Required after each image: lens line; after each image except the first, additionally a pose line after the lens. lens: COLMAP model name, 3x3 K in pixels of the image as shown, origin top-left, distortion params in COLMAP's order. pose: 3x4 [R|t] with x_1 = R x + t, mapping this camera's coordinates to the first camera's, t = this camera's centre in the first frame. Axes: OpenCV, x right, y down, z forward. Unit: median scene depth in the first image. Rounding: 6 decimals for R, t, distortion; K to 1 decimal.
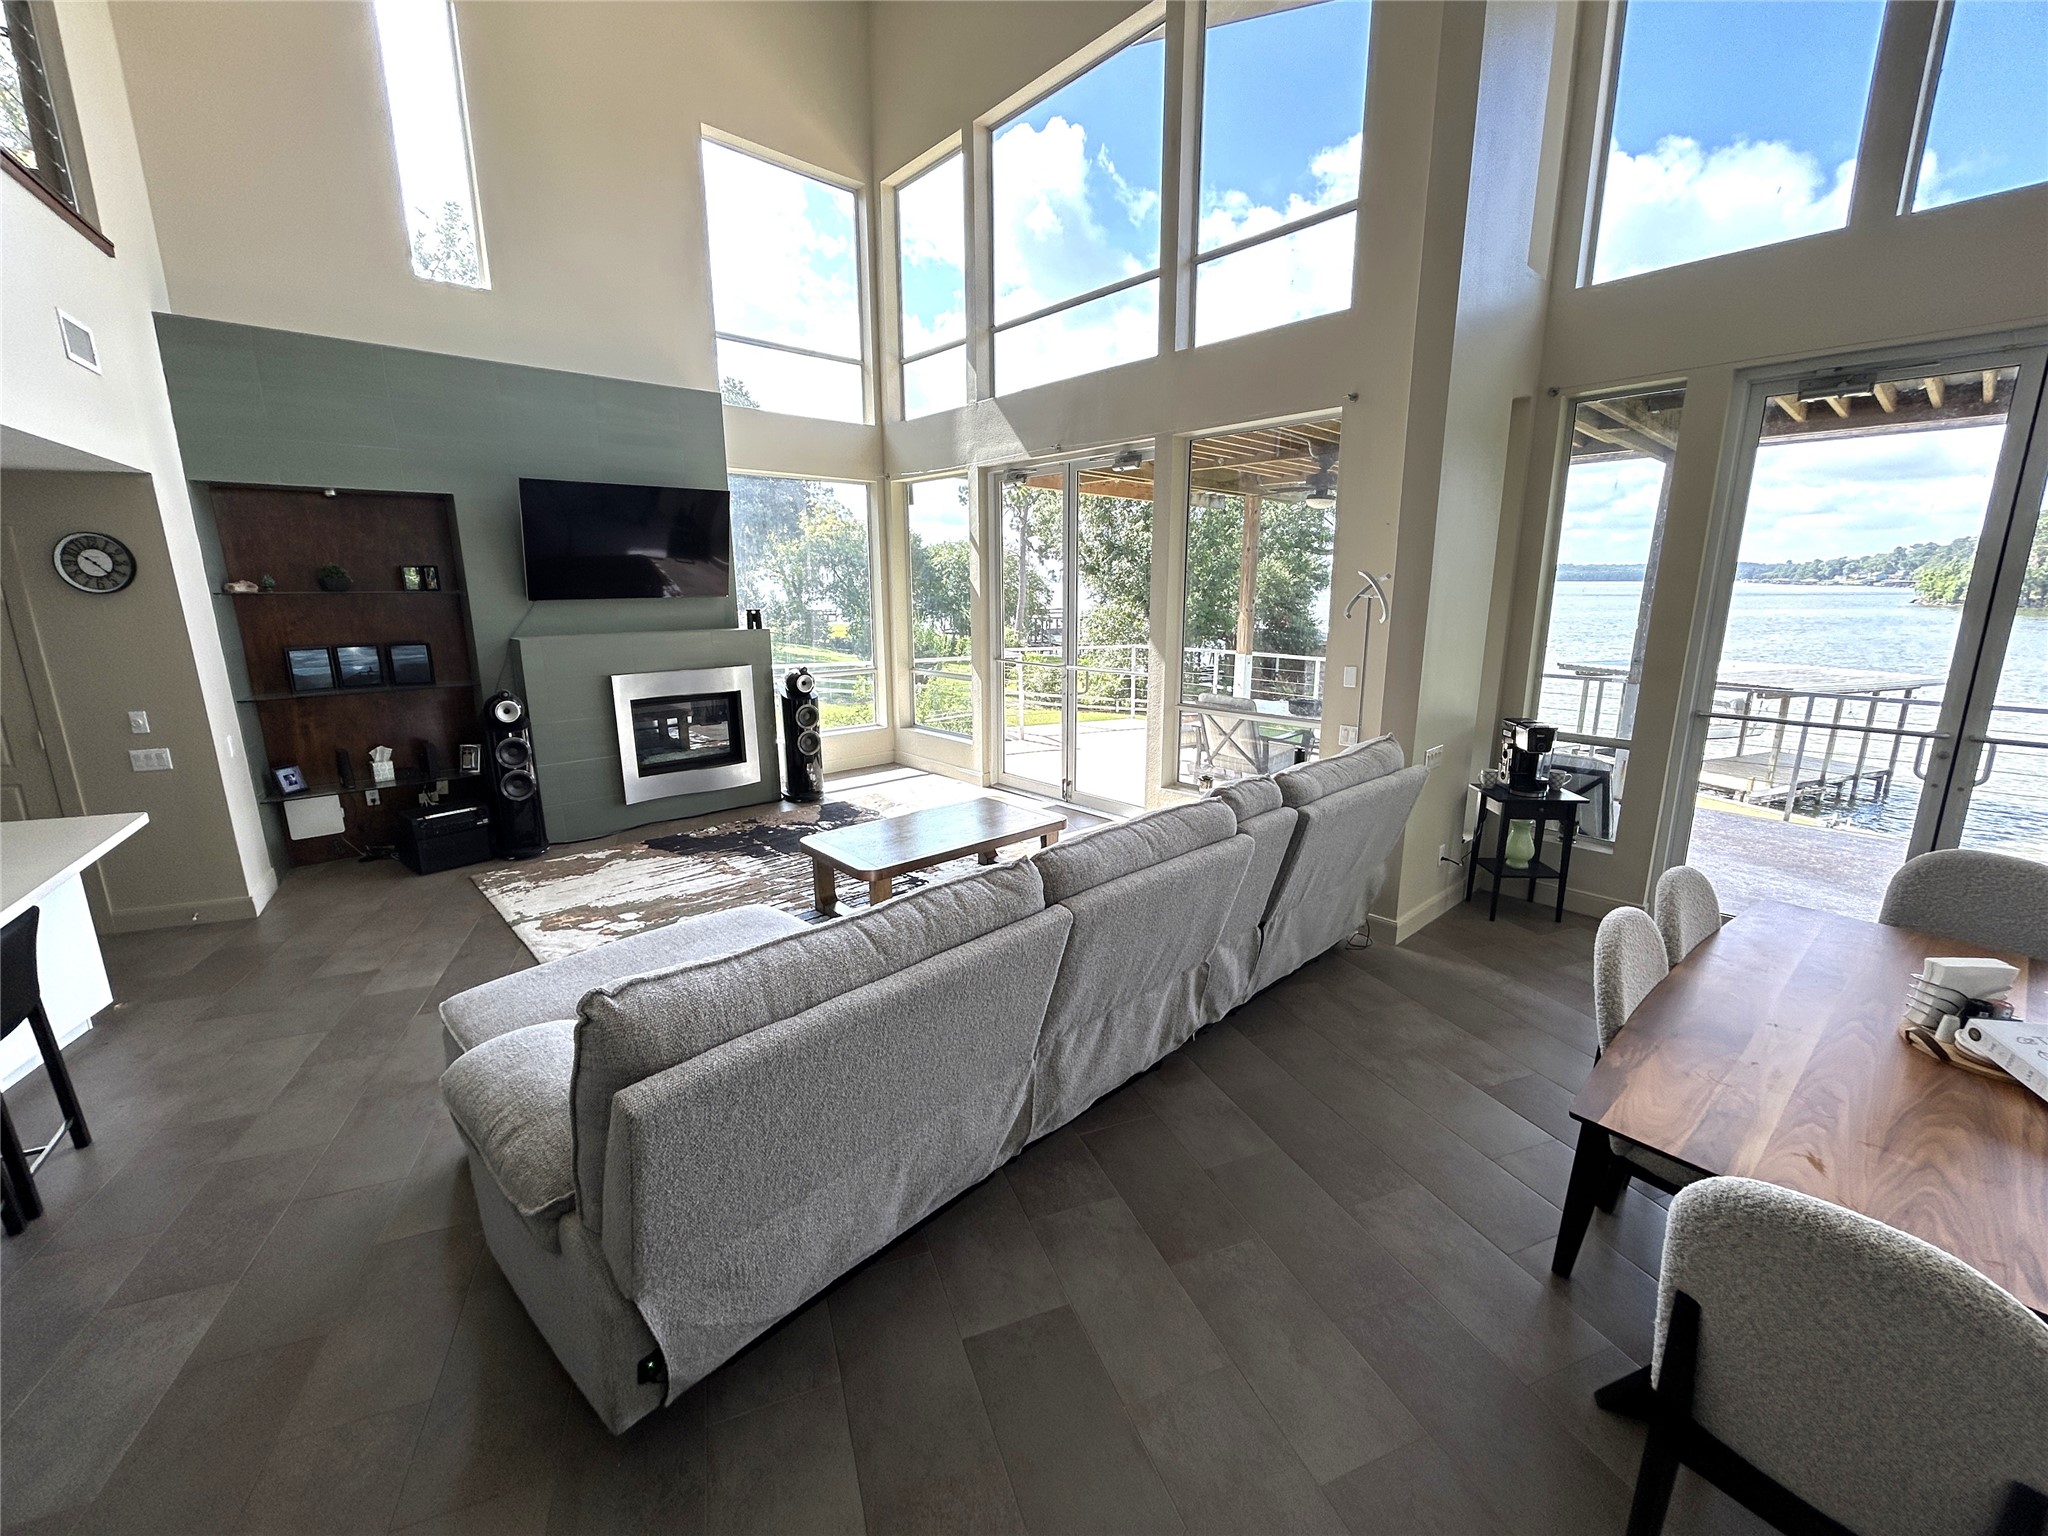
lens RADIAL K [[827.3, 0, 1020.6], [0, 827.3, 765.3], [0, 0, 1]] dist [-0.003696, 0.001843]
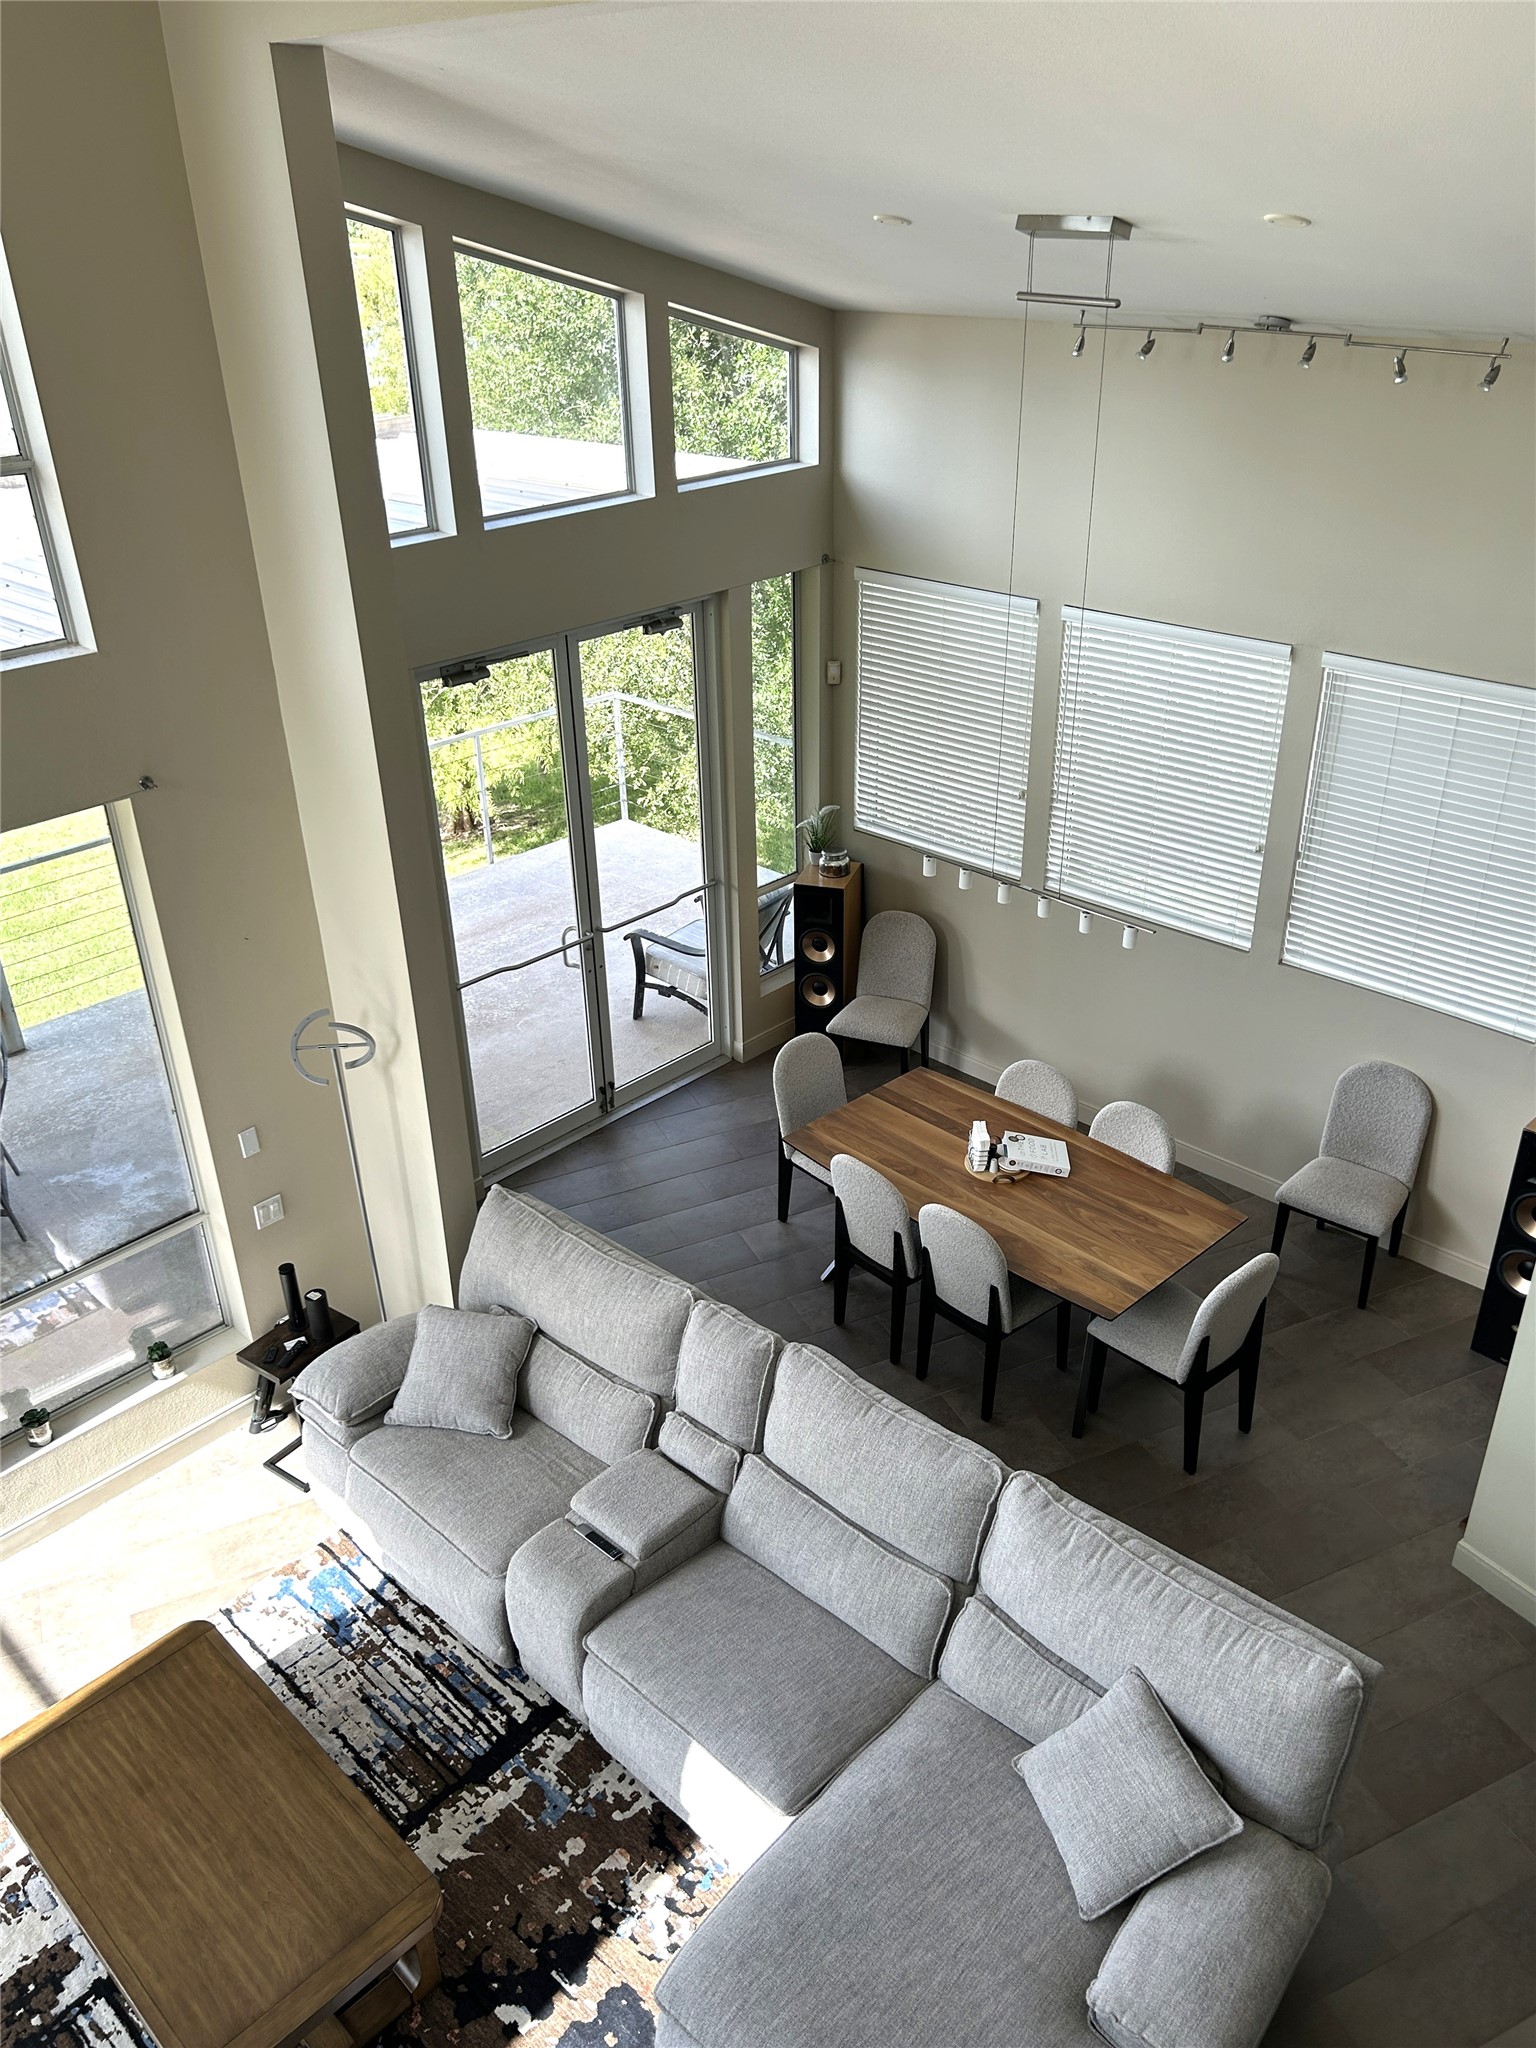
lens RADIAL K [[1564.7, 0, 773.3], [0, 1564.7, 1033.1], [0, 0, 1]] dist [0.048899, -0.055637]
pose [[-0.074304, -0.471999, 0.878462, -0.628591], [0.234302, 0.847975, 0.475437, -0.599659], [-0.969320, 0.241152, 0.047582, 0.422719]]
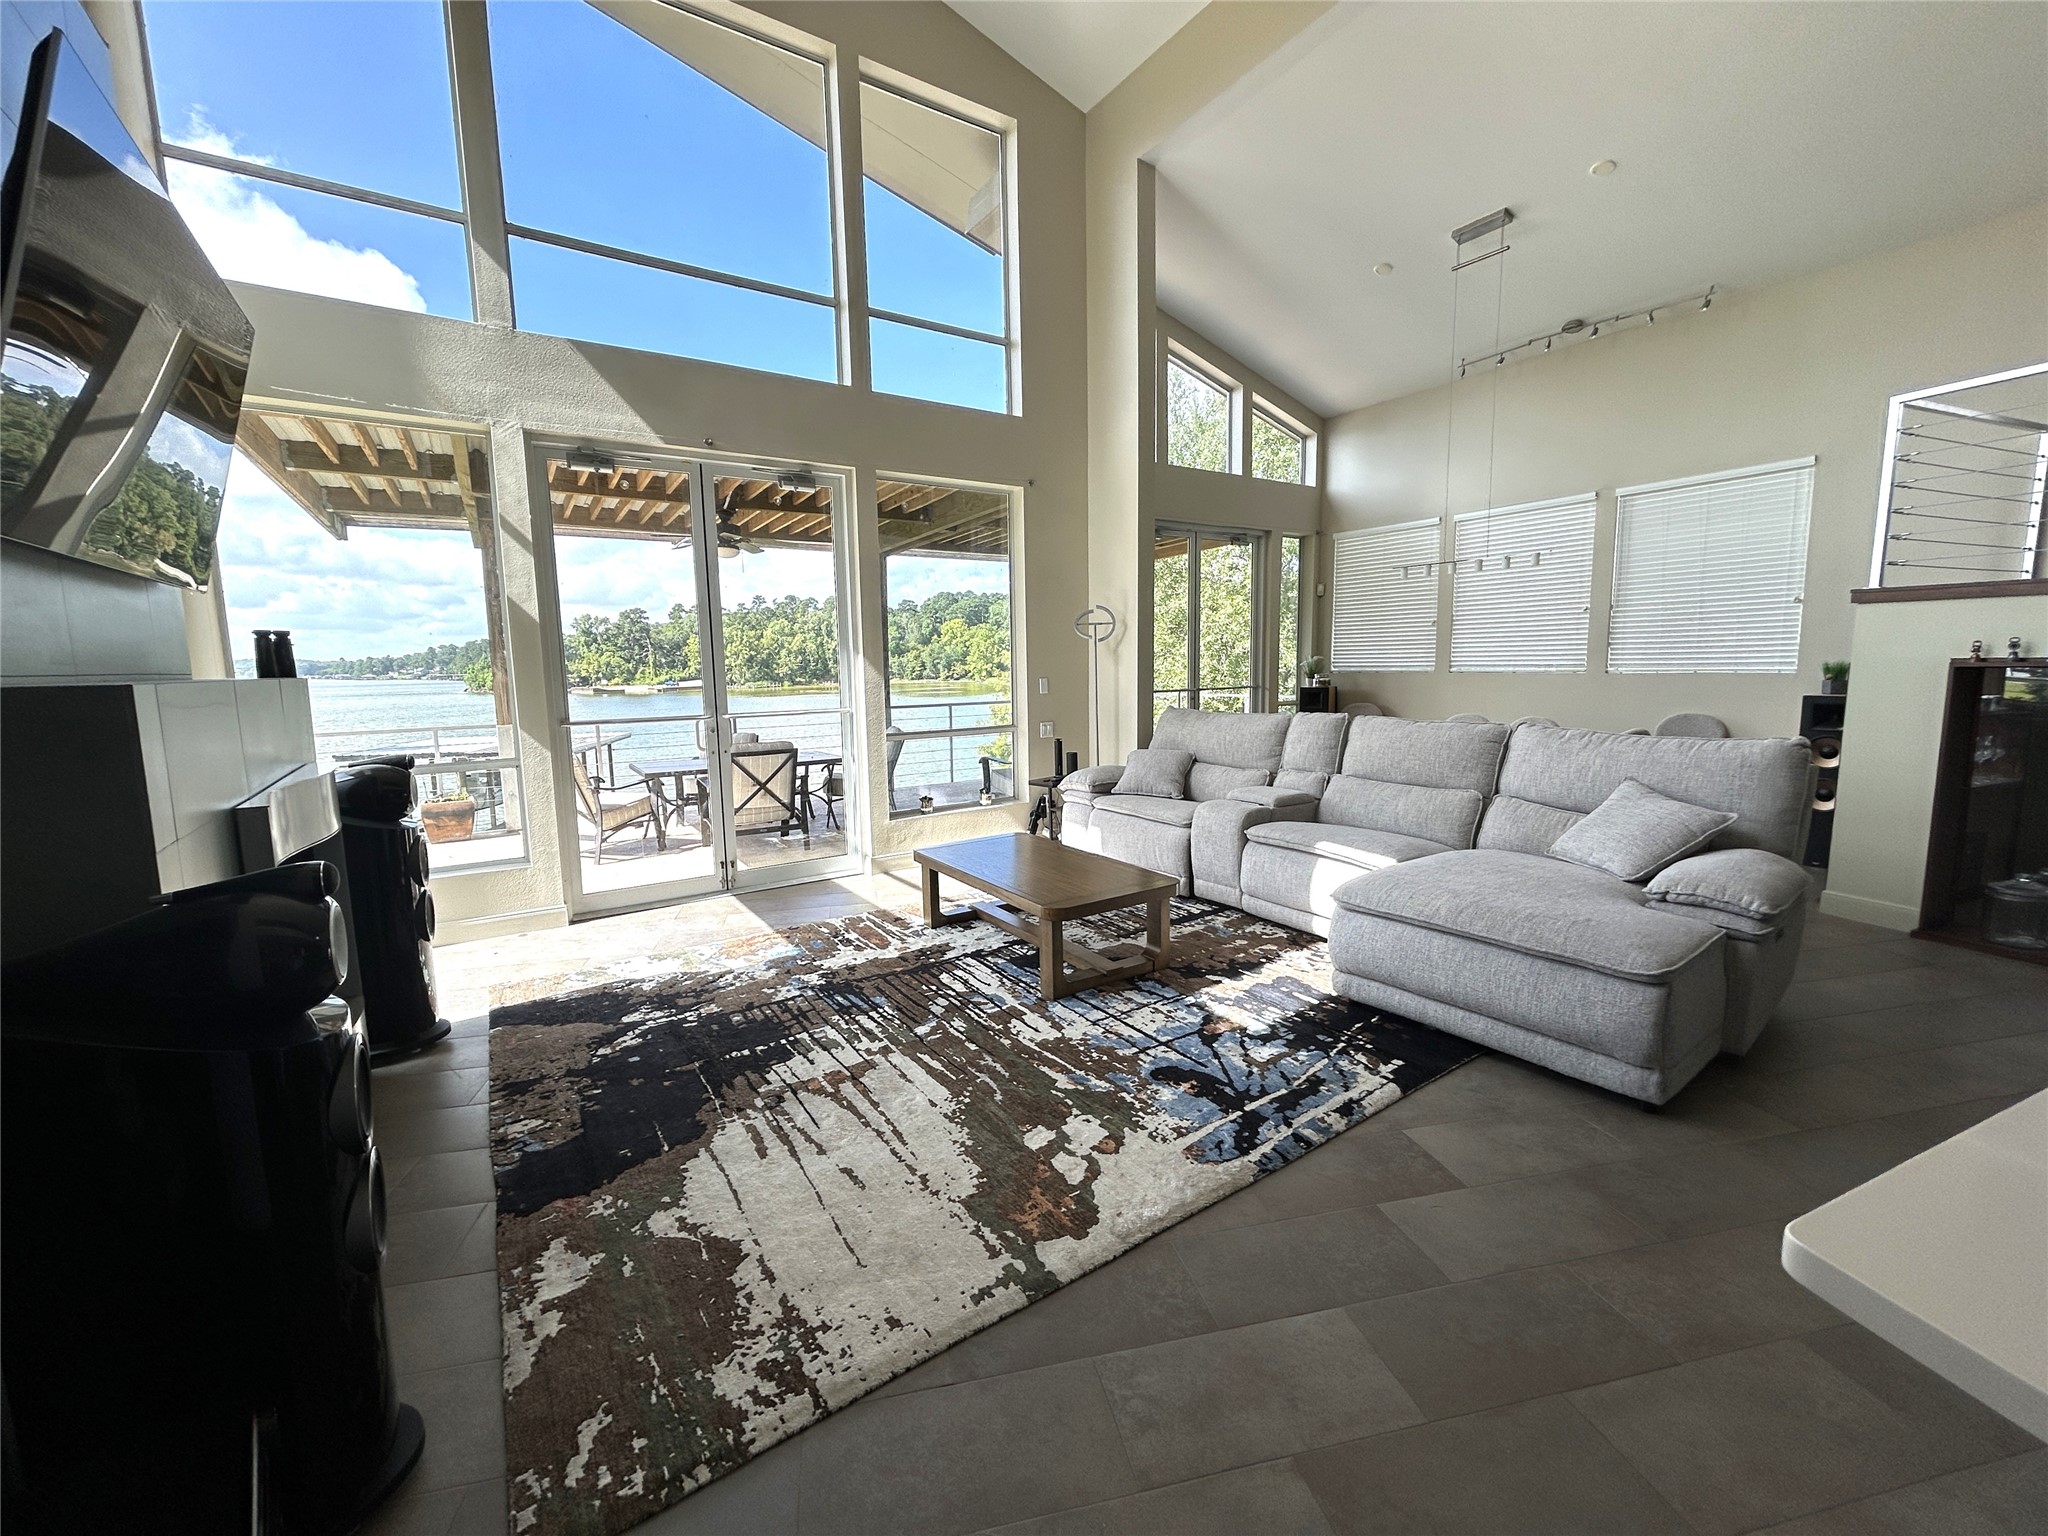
lens RADIAL K [[827.3, 0, 1022.1], [0, 827.3, 764.4], [0, 0, 1]] dist [-0.003696, 0.001843]
pose [[0.148255, -0.119970, 0.981645, -0.810193], [0.231504, 0.969245, 0.083491, -0.088306], [-0.961471, 0.214877, 0.171469, 0.709147]]
